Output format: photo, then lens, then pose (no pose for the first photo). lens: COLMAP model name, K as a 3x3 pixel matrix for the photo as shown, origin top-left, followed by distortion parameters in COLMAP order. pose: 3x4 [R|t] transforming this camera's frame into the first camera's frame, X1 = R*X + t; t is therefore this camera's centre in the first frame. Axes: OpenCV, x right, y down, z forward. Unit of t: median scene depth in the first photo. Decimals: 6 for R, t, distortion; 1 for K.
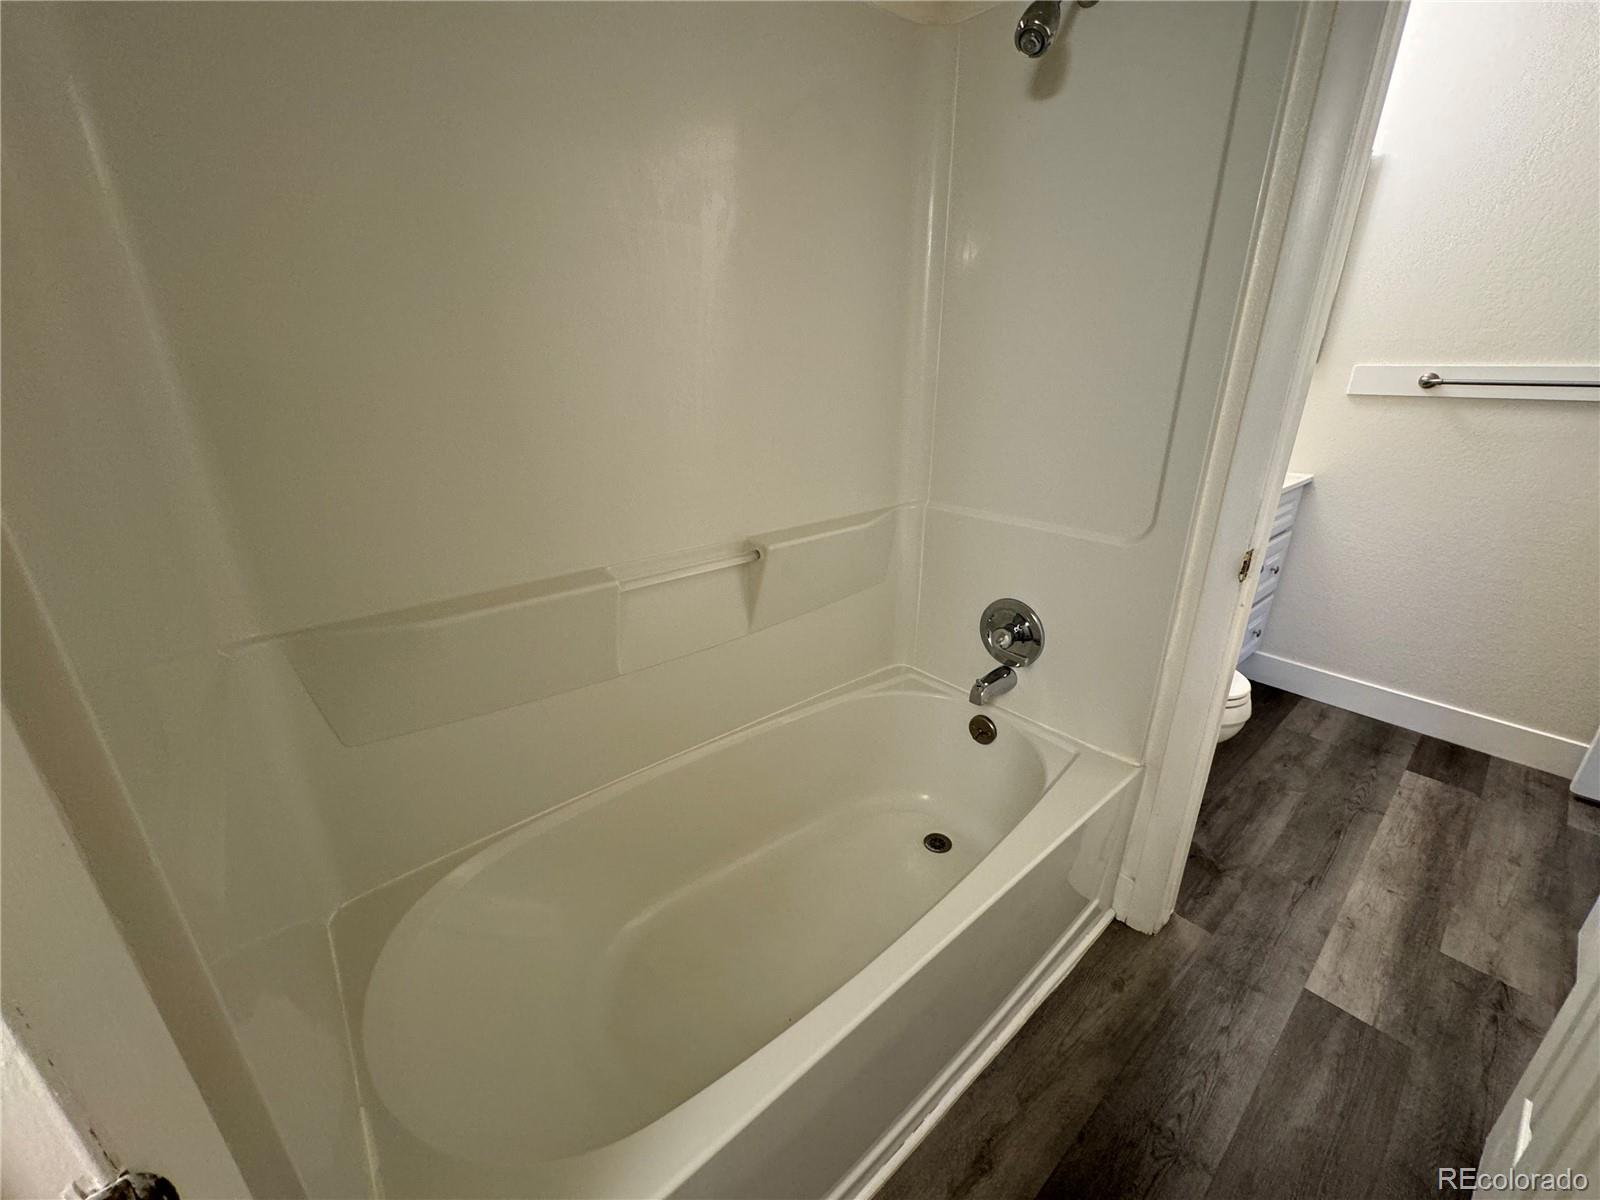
lens RADIAL K [[634.9, 0, 800.0], [0, 634.9, 600.0], [0, 0, 1]] dist [-0.001327, -0.000044]
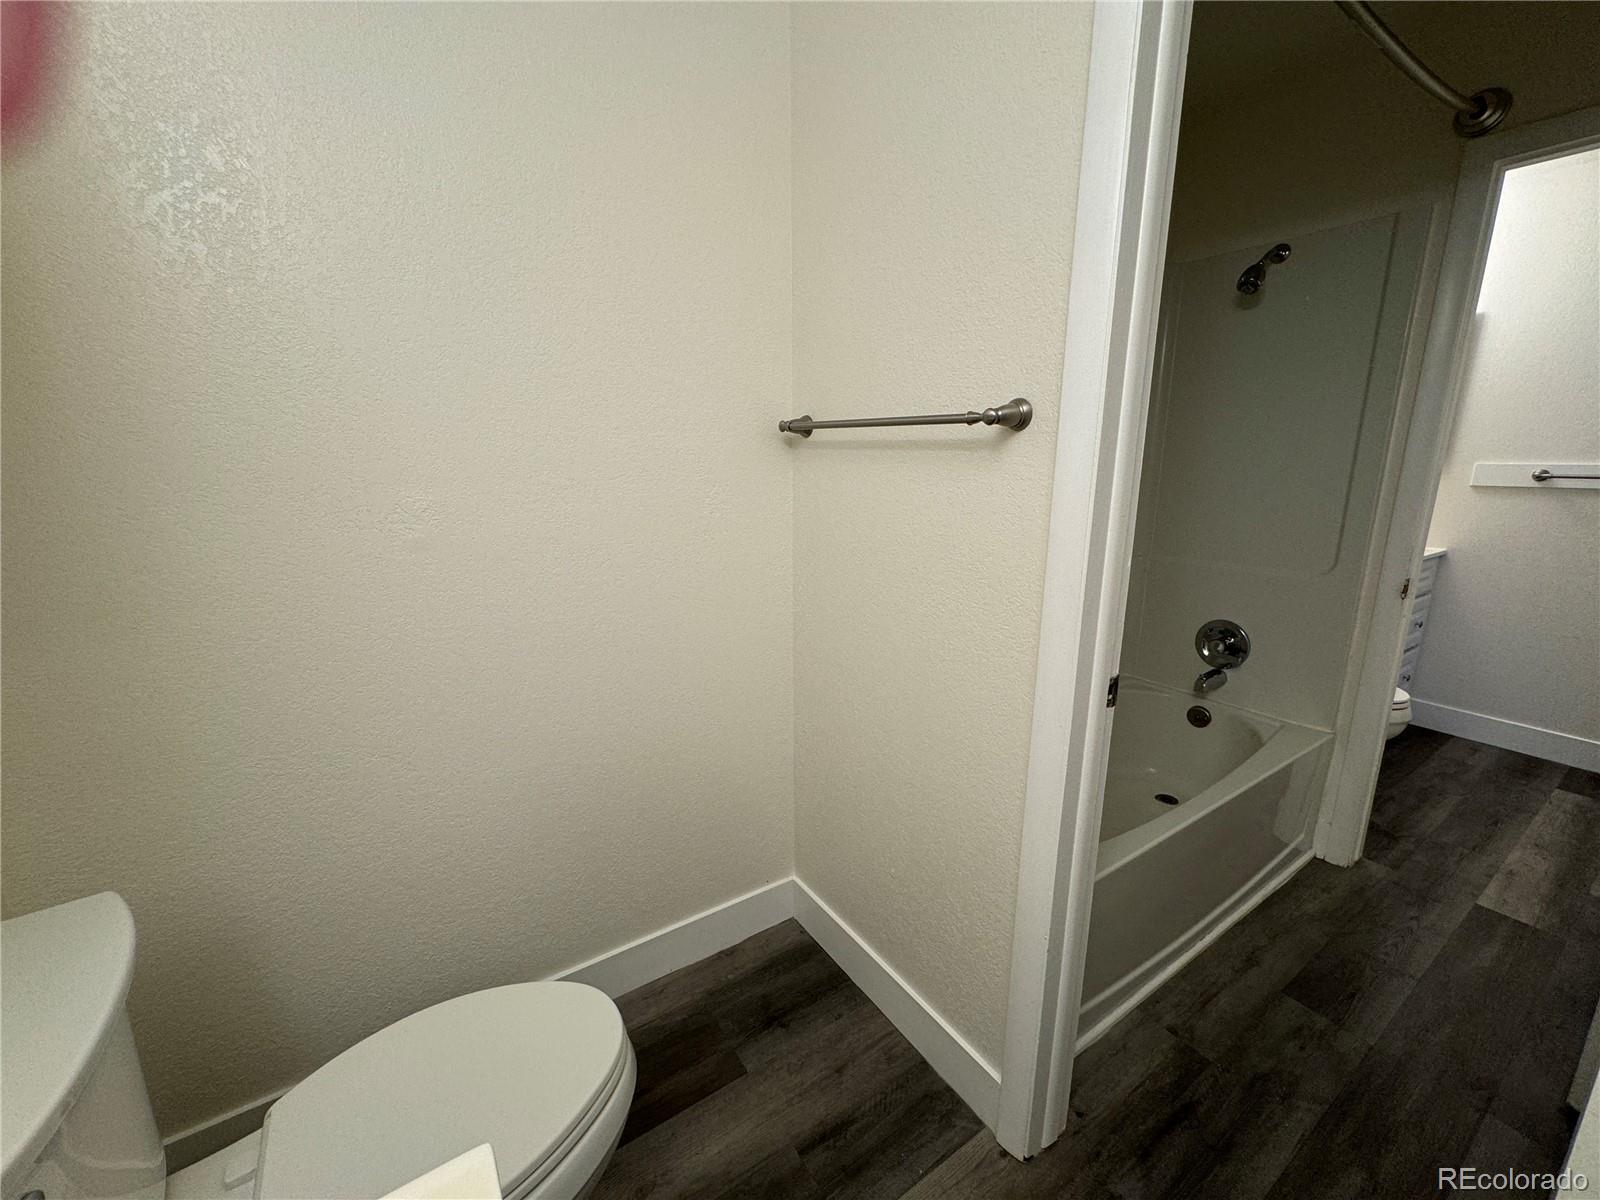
lens RADIAL K [[639.1, 0, 800.0], [0, 639.1, 600.0], [0, 0, 1]] dist [-0.001231, 0.000207]
pose [[0.992658, 0.028131, -0.117640, -0.431140], [-0.043878, 0.990078, -0.133492, 0.181665], [0.112717, 0.137673, 0.984043, -0.517955]]
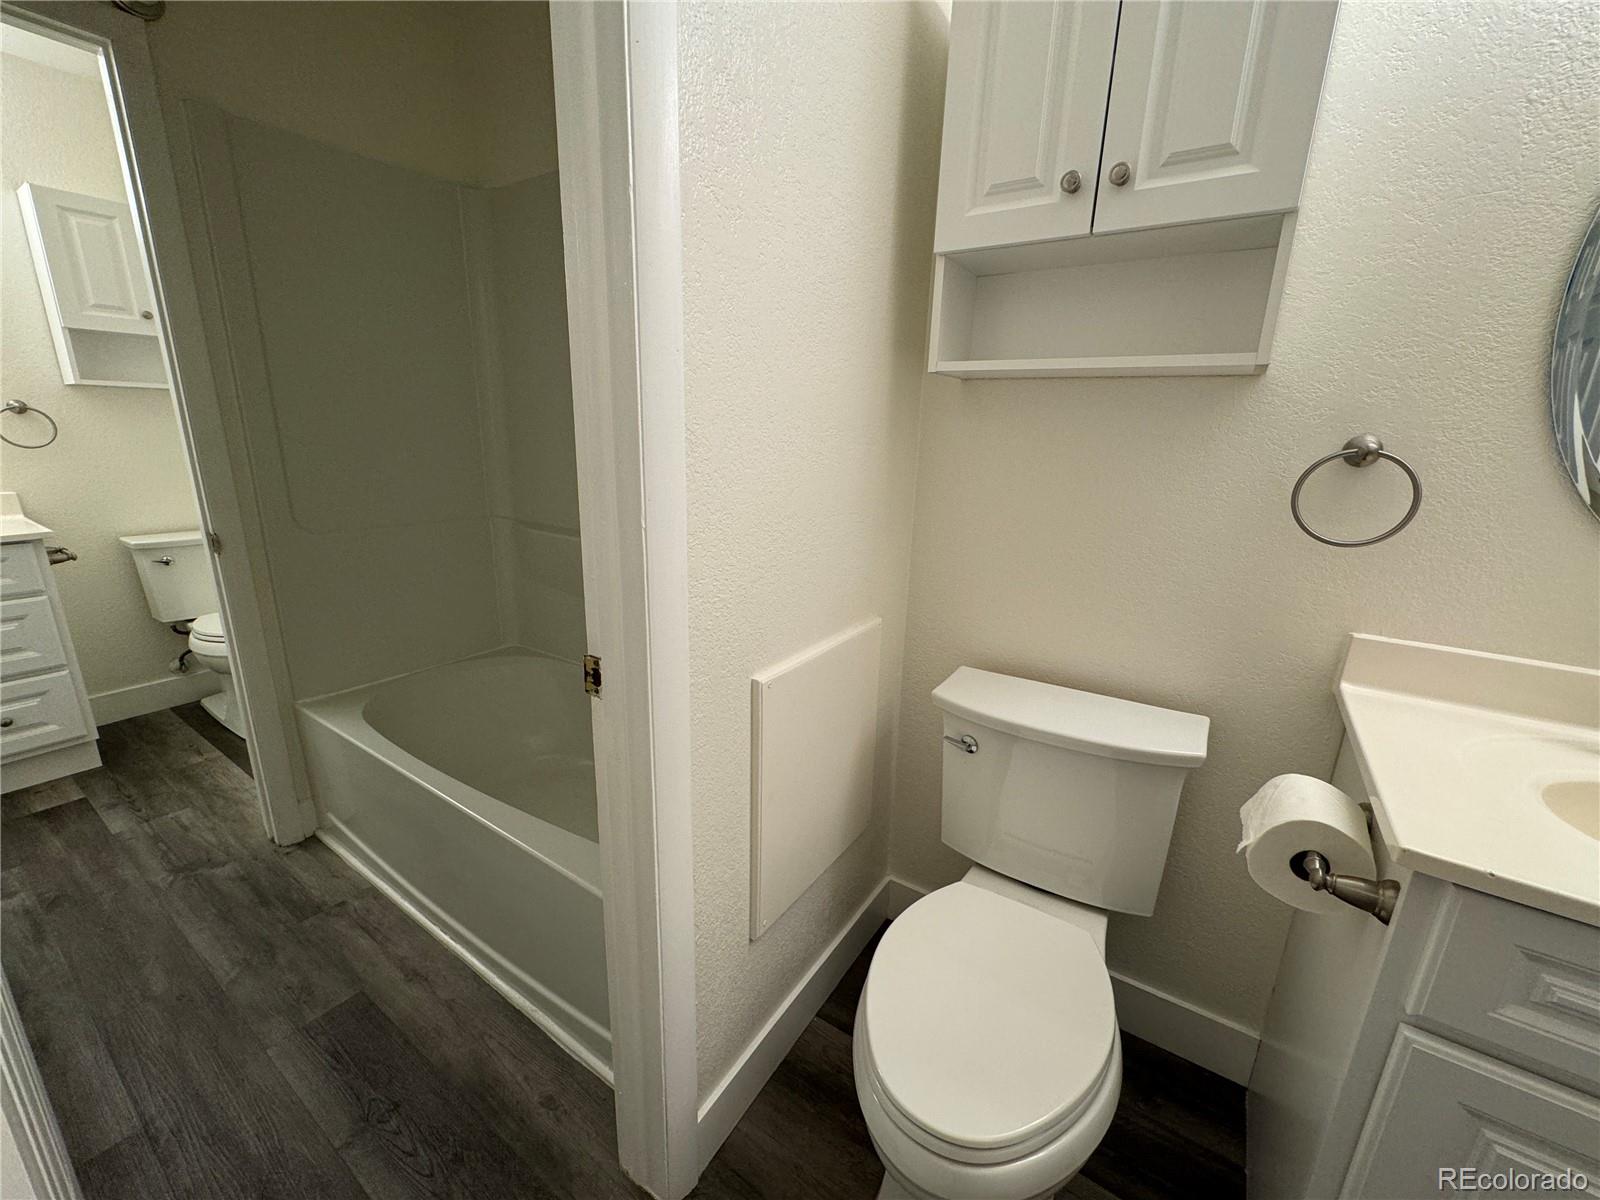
lens RADIAL K [[639.1, 0, 800.0], [0, 639.1, 600.0], [0, 0, 1]] dist [-0.001231, 0.000207]
pose [[0.270236, 0.265899, -0.925349, 1.047634], [-0.354831, 0.920961, 0.161014, -0.250993], [0.895024, 0.284831, 0.343226, 0.694598]]
